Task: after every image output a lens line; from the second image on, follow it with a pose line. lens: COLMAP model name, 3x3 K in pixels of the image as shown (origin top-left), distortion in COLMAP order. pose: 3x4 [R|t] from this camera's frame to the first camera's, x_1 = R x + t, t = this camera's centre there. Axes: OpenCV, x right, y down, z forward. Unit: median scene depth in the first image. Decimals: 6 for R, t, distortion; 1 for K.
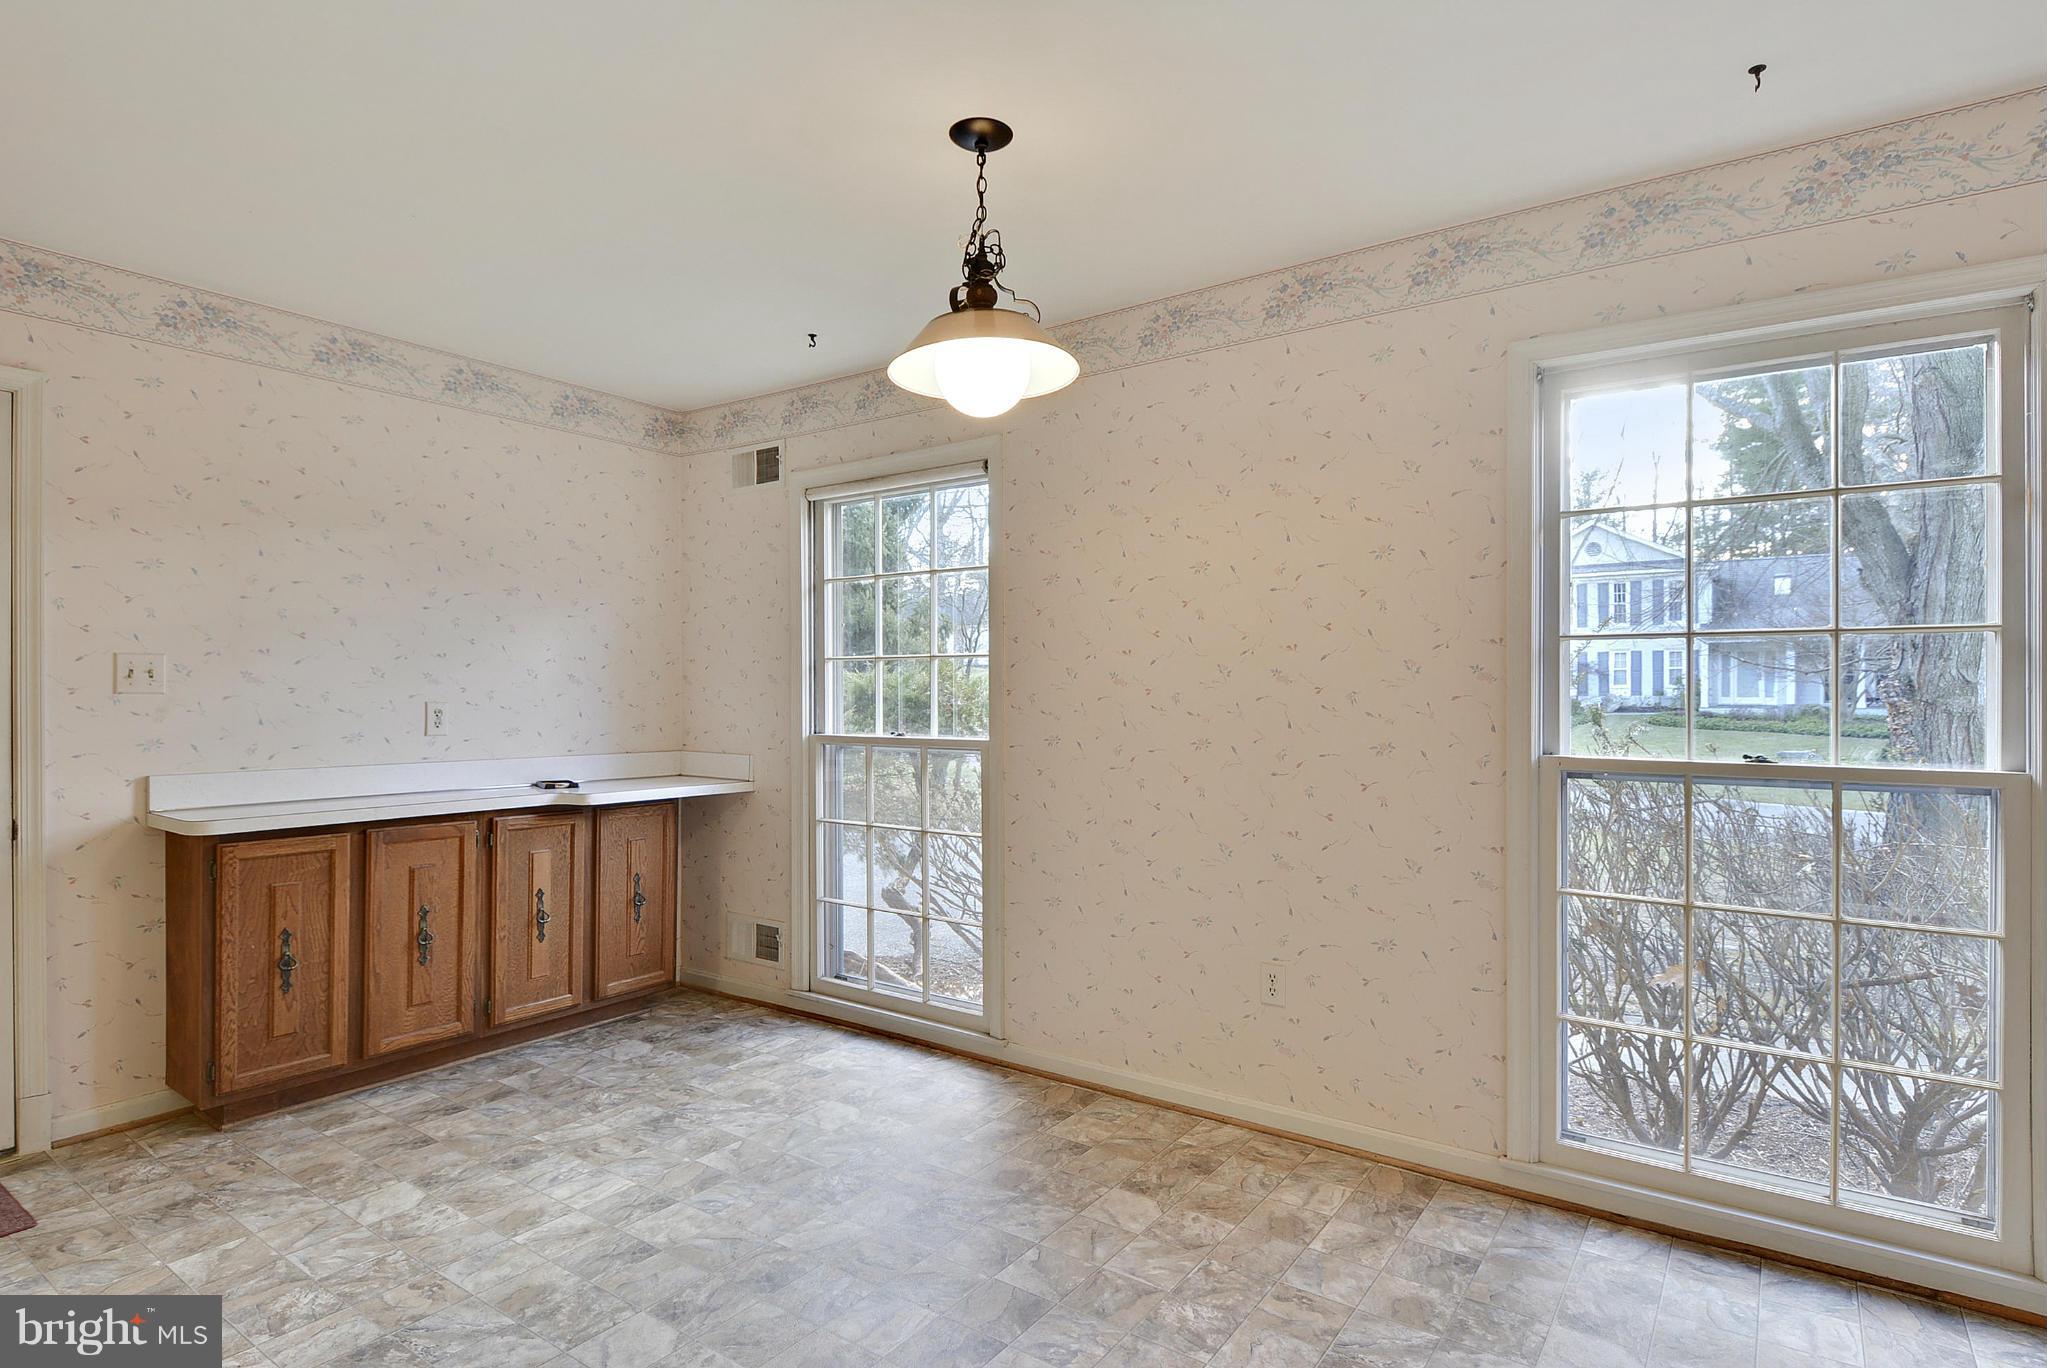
lens RADIAL K [[1079.9, 0, 1023.5], [0, 1079.9, 684.0], [0, 0, 1]] dist [-0.000069, -0.000811]
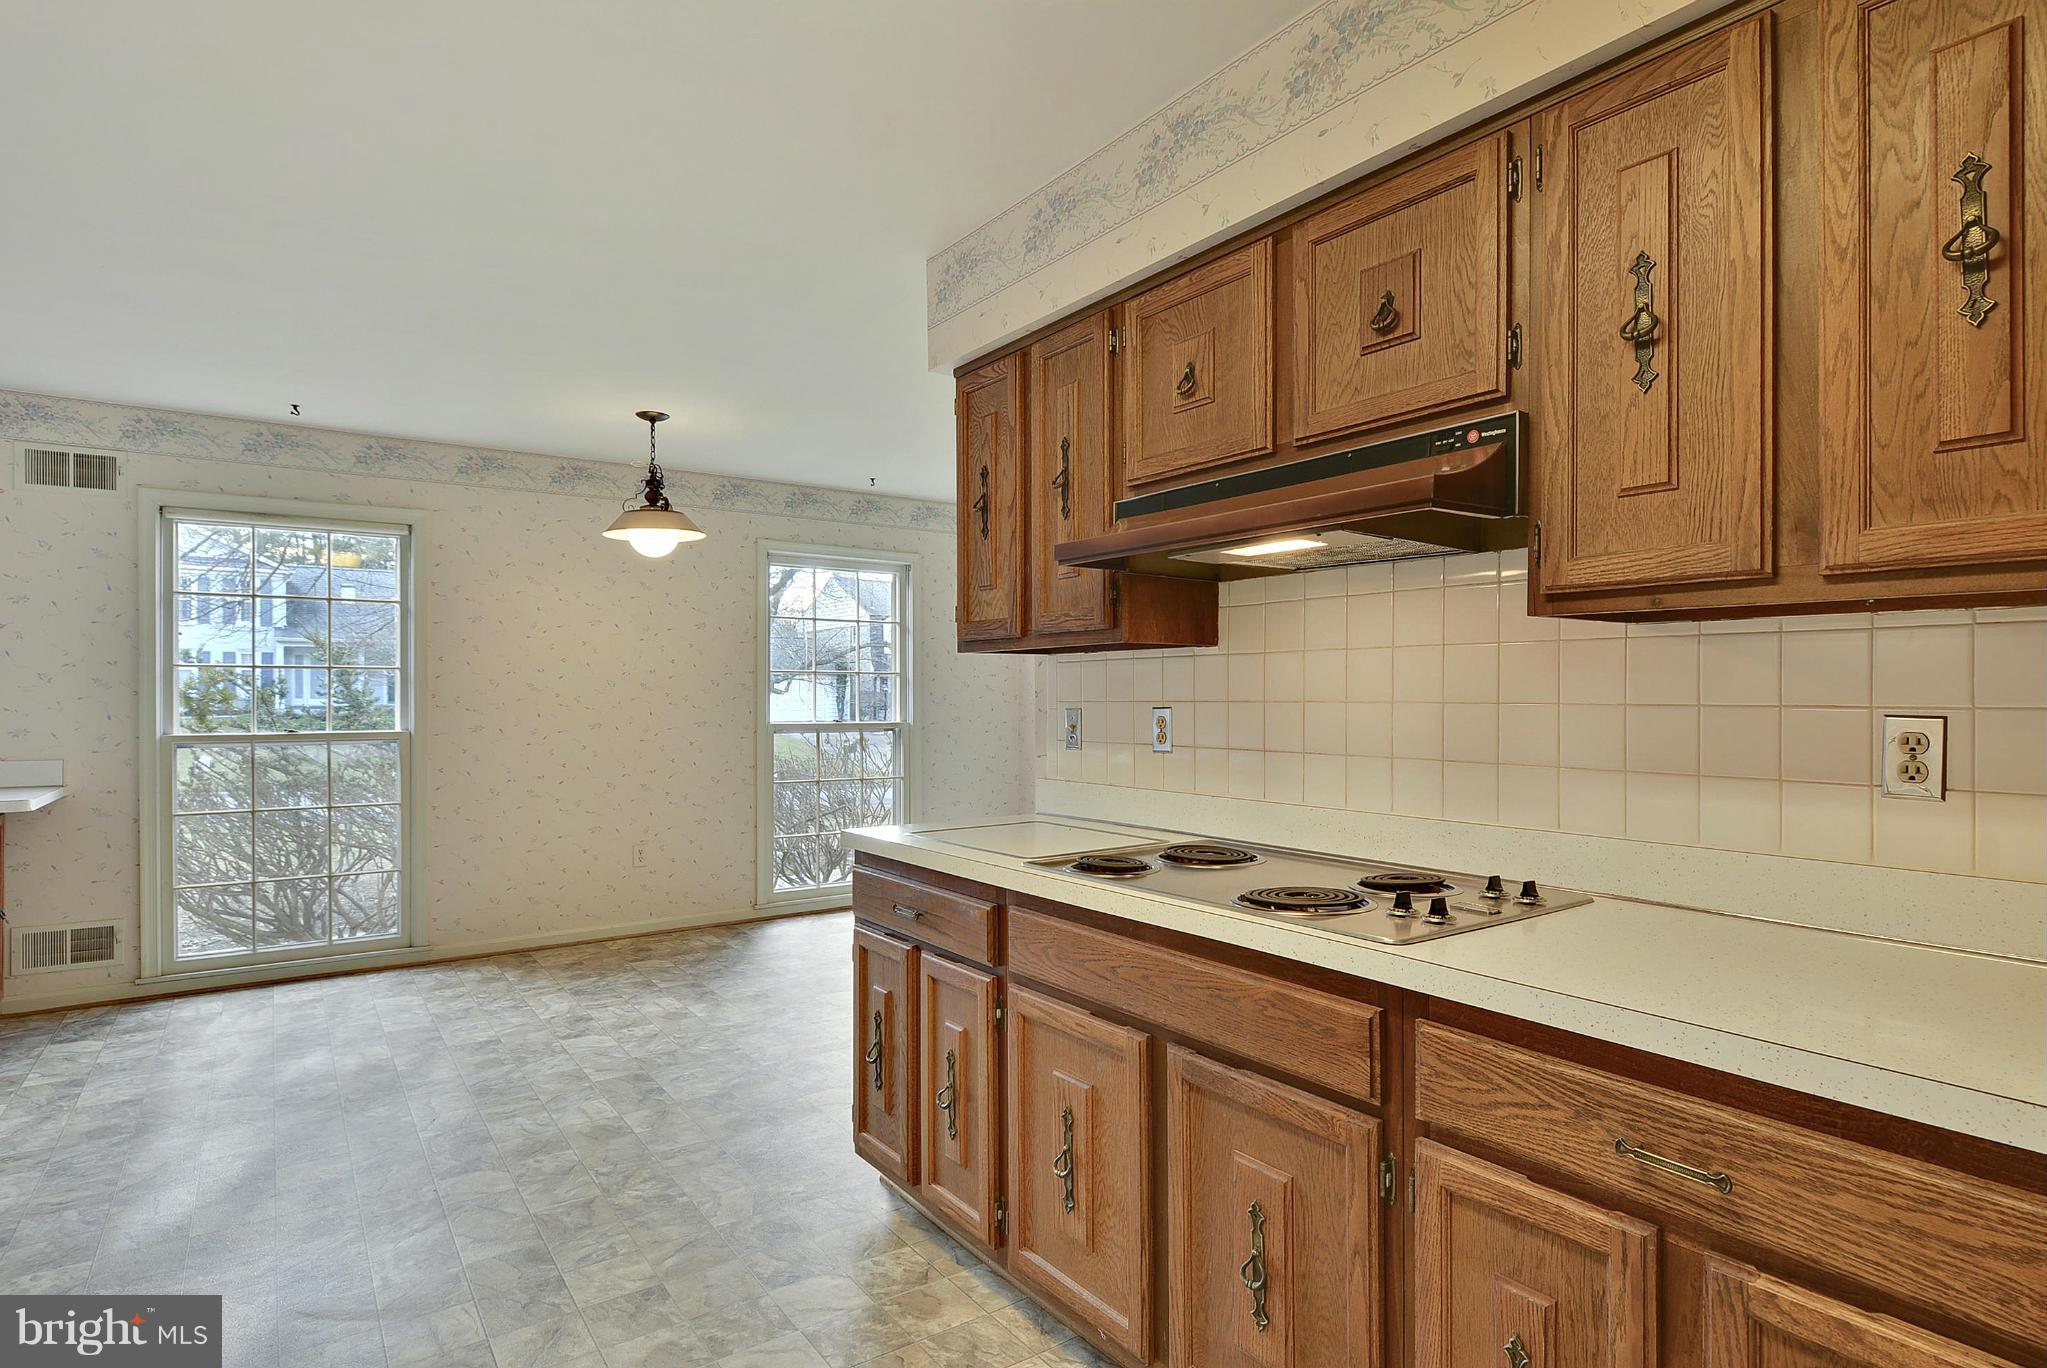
lens RADIAL K [[1079.9, 0, 1023.5], [0, 1079.9, 684.0], [0, 0, 1]] dist [-0.000069, -0.000811]
pose [[0.334482, 0.008186, 0.942367, -1.195573], [-0.006872, 0.999957, -0.006247, -0.004713], [-0.942377, -0.004387, 0.334524, -0.215779]]
